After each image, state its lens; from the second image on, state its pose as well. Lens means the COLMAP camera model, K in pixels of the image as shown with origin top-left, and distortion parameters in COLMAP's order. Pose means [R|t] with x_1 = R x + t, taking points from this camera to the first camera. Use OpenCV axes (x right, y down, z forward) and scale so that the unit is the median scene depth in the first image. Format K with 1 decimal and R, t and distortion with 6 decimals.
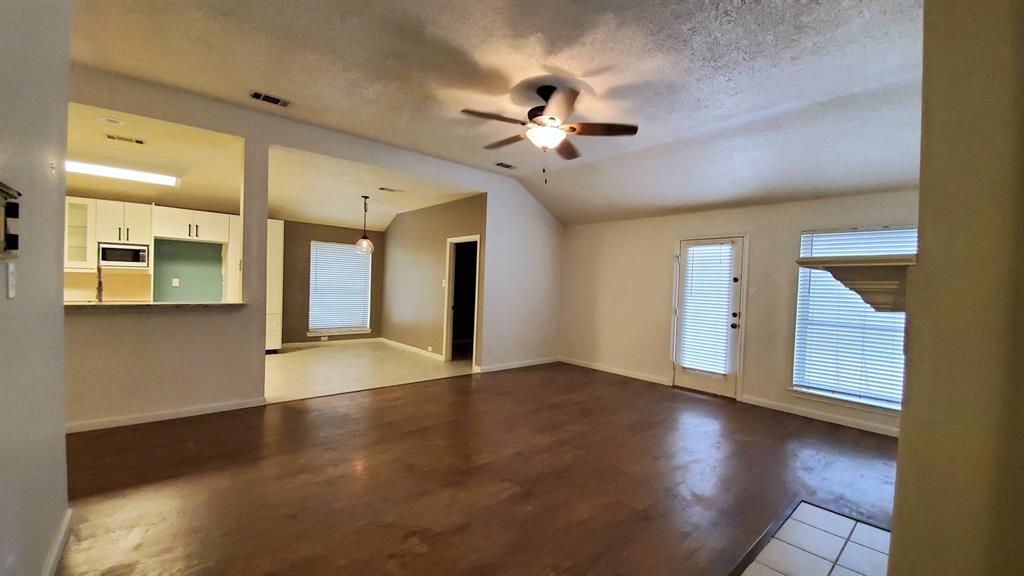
lens RADIAL K [[408.8, 0, 511.8], [0, 408.8, 288.4], [0, 0, 1]] dist [-0.003131, -0.001536]
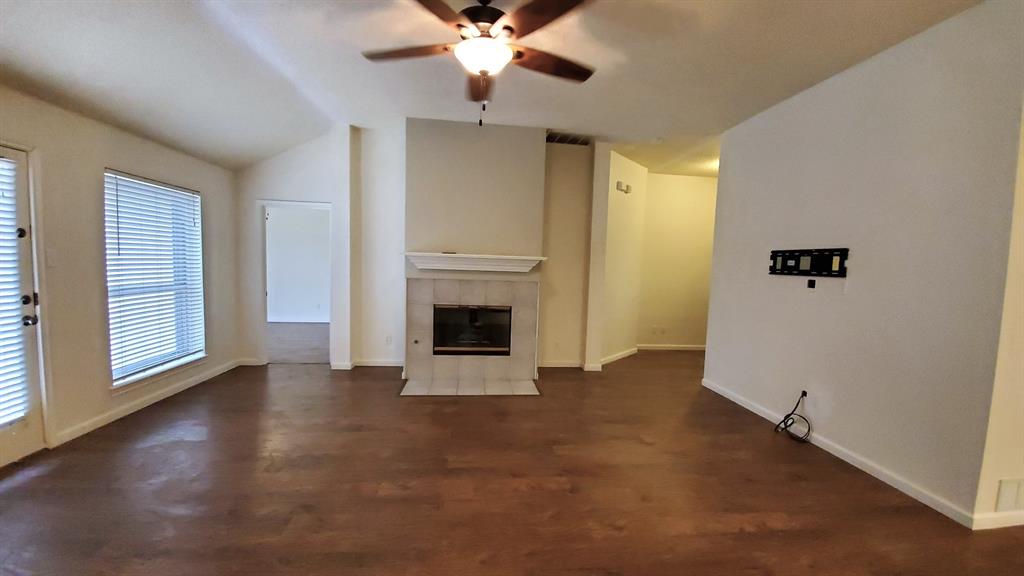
lens RADIAL K [[408.8, 0, 511.6], [0, 408.8, 290.9], [0, 0, 1]] dist [-0.003131, -0.001536]
pose [[-0.832263, -0.106836, 0.543989, -0.303168], [-0.055573, 0.992390, 0.109877, -0.045483], [-0.551588, 0.061215, -0.831867, 1.289151]]
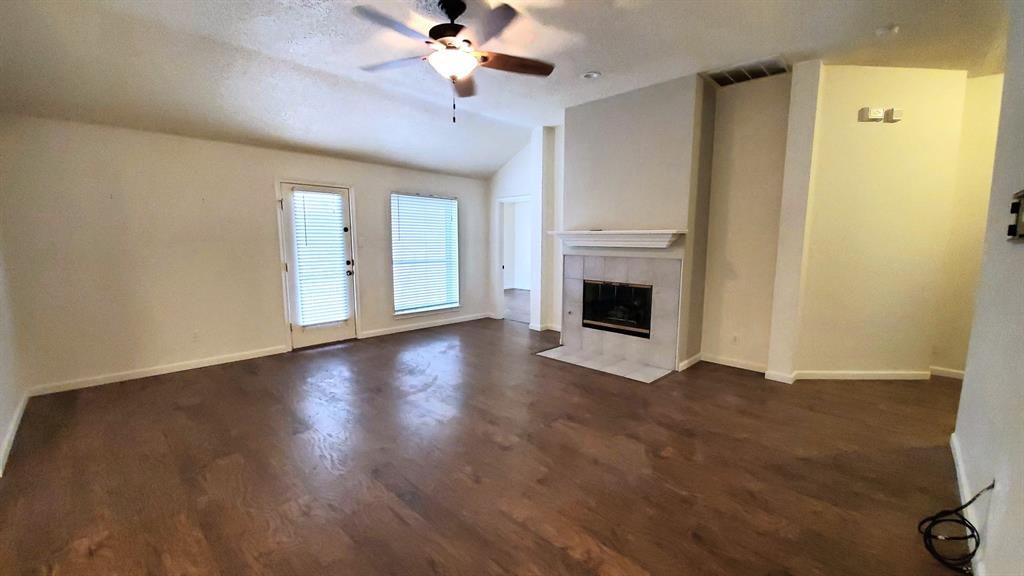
lens RADIAL K [[408.8, 0, 519.4], [0, 408.8, 291.4], [0, 0, 1]] dist [-0.003131, -0.001536]
pose [[-0.108033, -0.164334, 0.980471, -0.675616], [0.011862, 0.985960, 0.166561, -0.041045], [-0.994077, 0.029624, -0.104566, 0.789167]]
